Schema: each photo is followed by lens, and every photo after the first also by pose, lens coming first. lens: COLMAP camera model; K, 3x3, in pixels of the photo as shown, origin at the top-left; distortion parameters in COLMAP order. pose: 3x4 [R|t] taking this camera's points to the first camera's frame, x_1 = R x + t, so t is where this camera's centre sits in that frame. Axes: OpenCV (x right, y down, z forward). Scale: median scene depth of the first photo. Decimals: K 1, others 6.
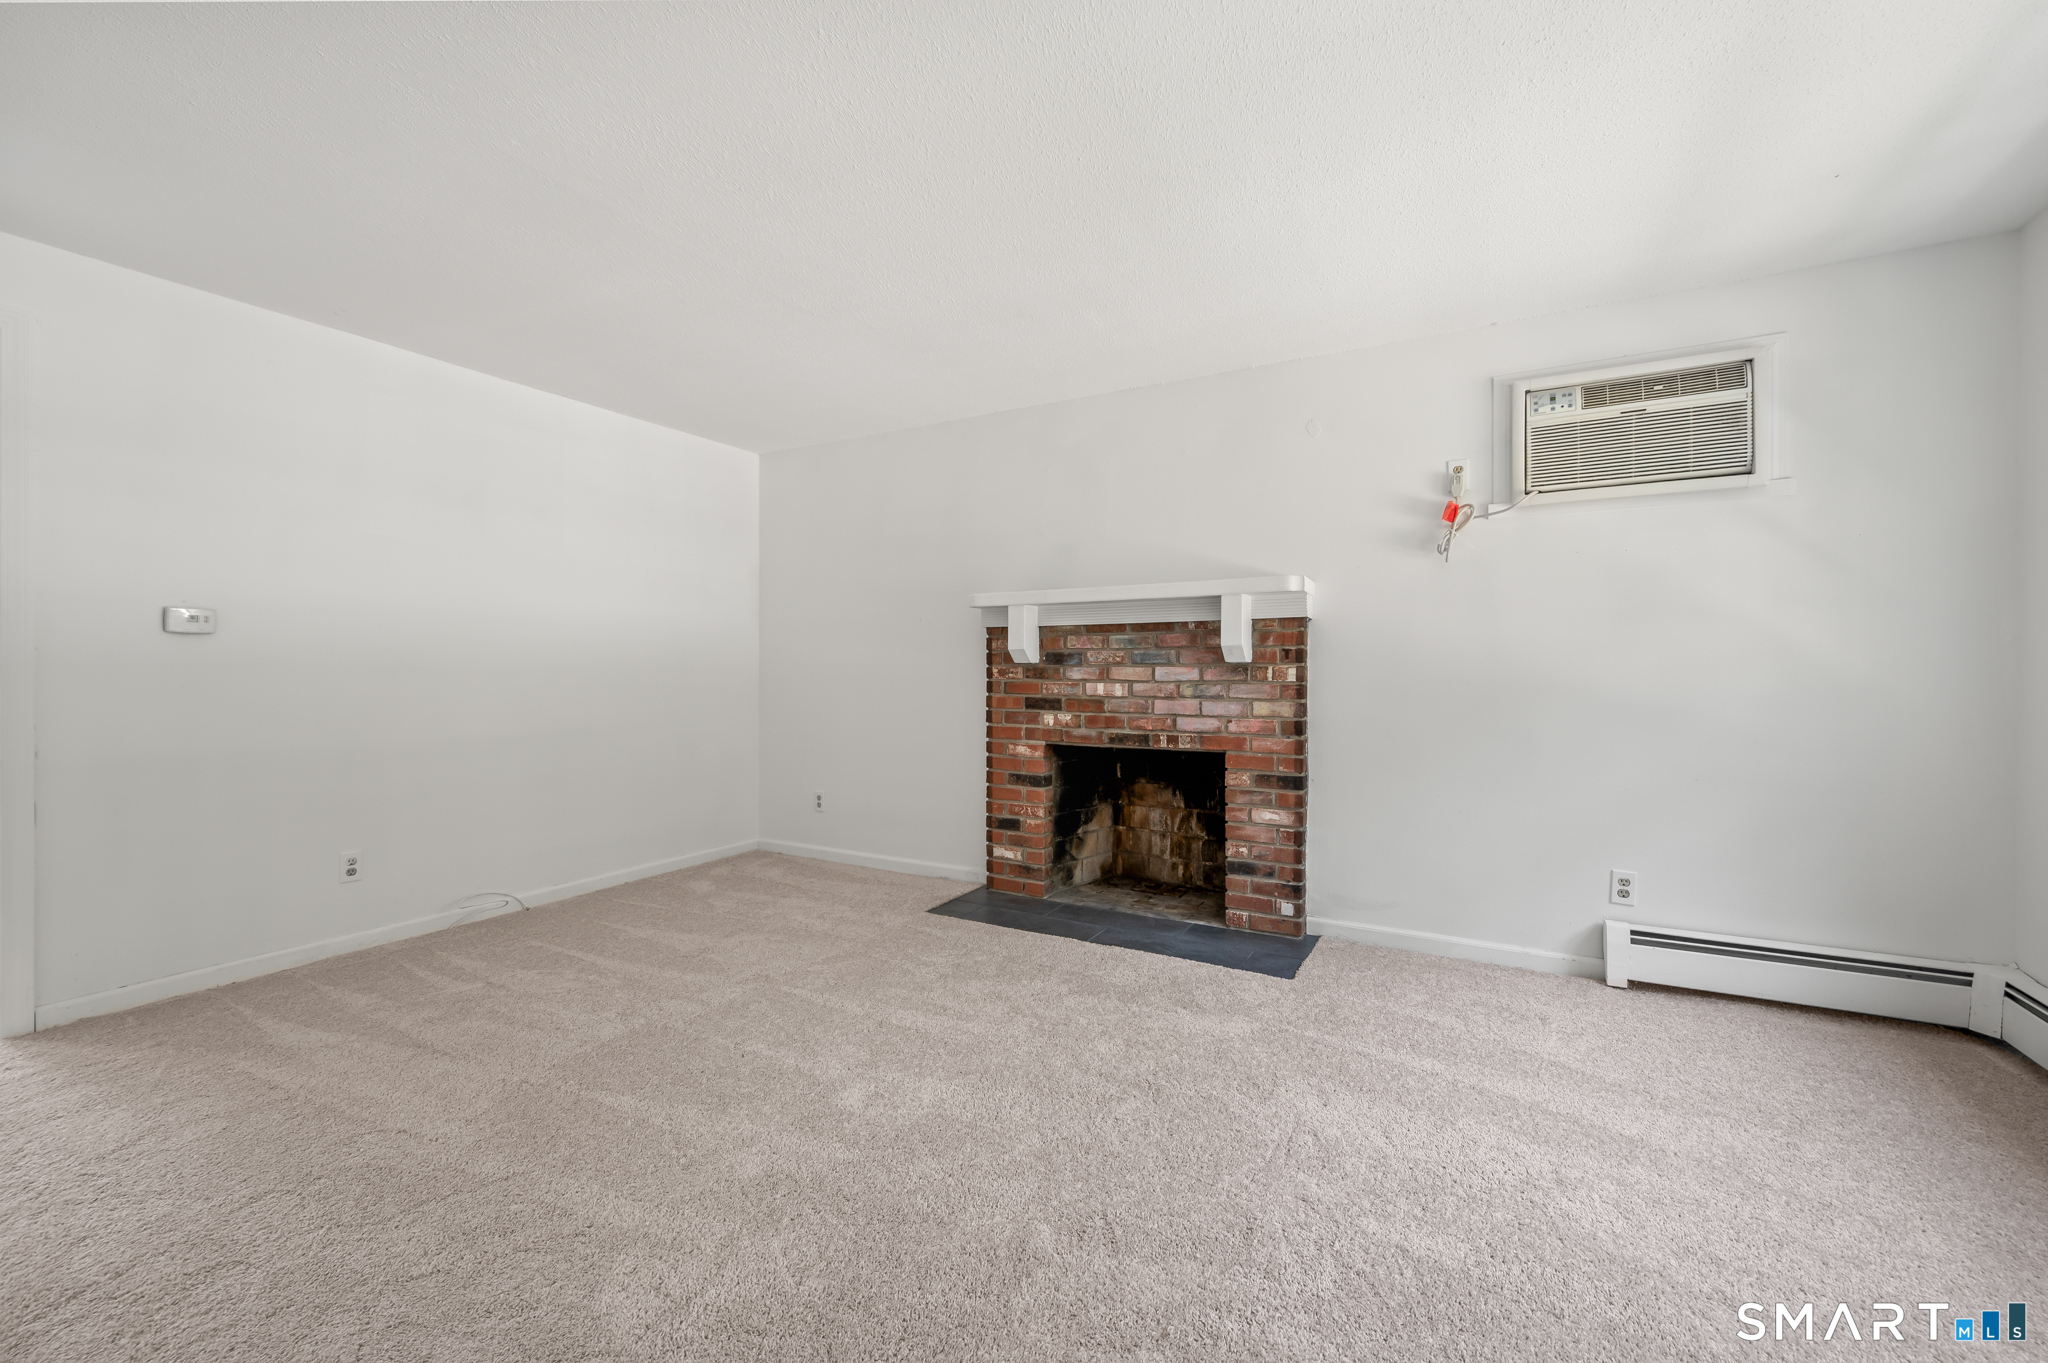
lens RADIAL K [[819.8, 0, 1021.2], [0, 819.8, 669.4], [0, 0, 1]] dist [0.001625, -0.000582]
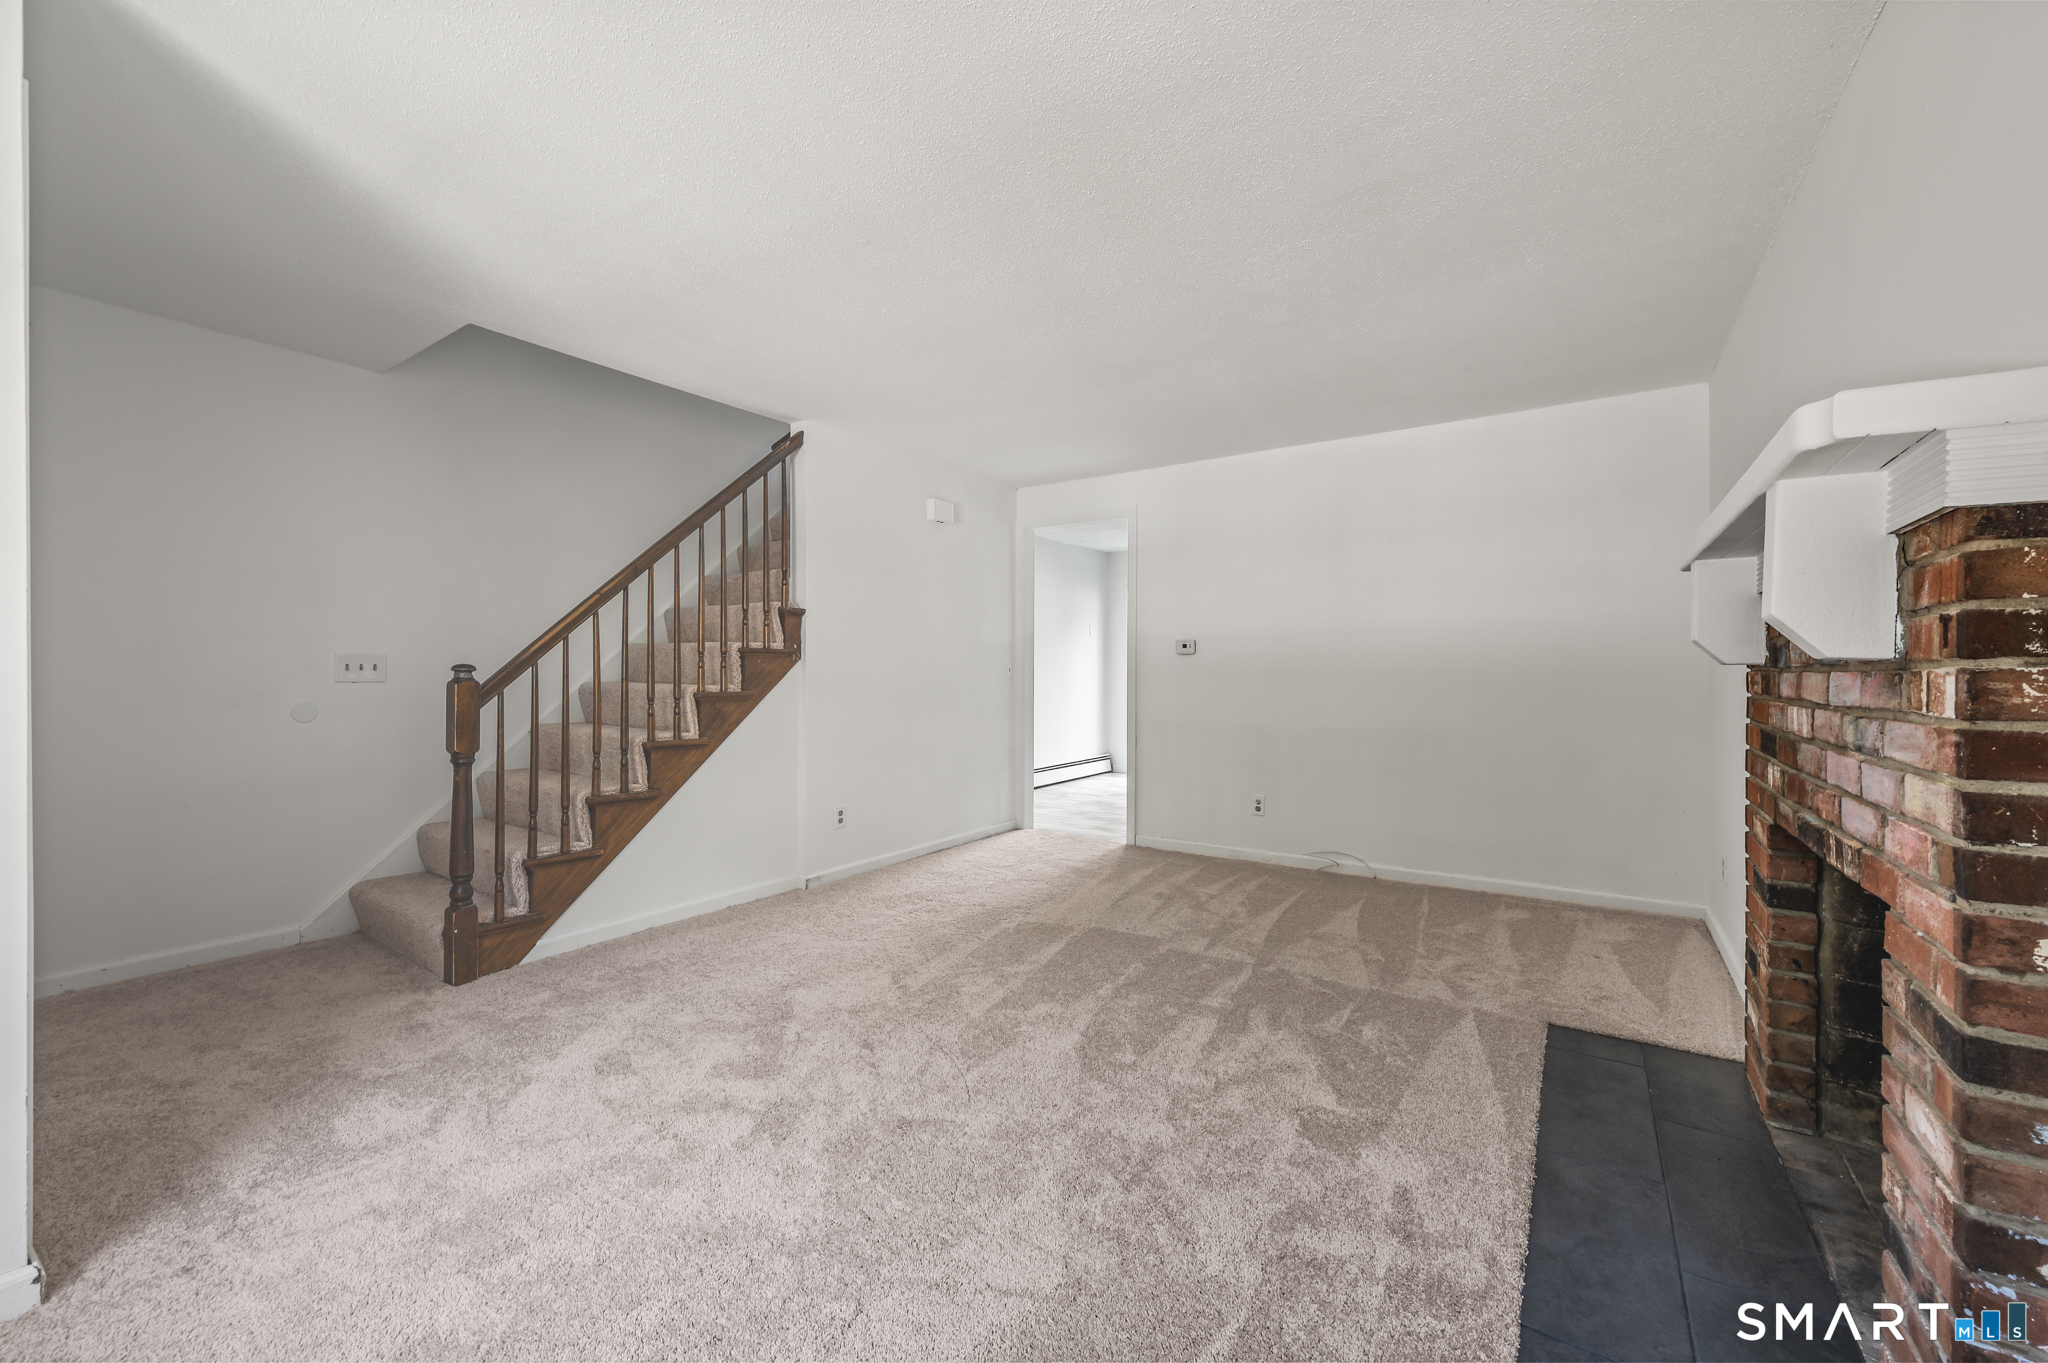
lens RADIAL K [[819.8, 0, 1033.0], [0, 819.8, 677.9], [0, 0, 1]] dist [0.001625, -0.000582]
pose [[-0.081506, 0.007633, -0.996644, 0.618598], [-0.005414, 0.999953, 0.008101, -0.000874], [0.996658, 0.006056, -0.081461, 0.627056]]
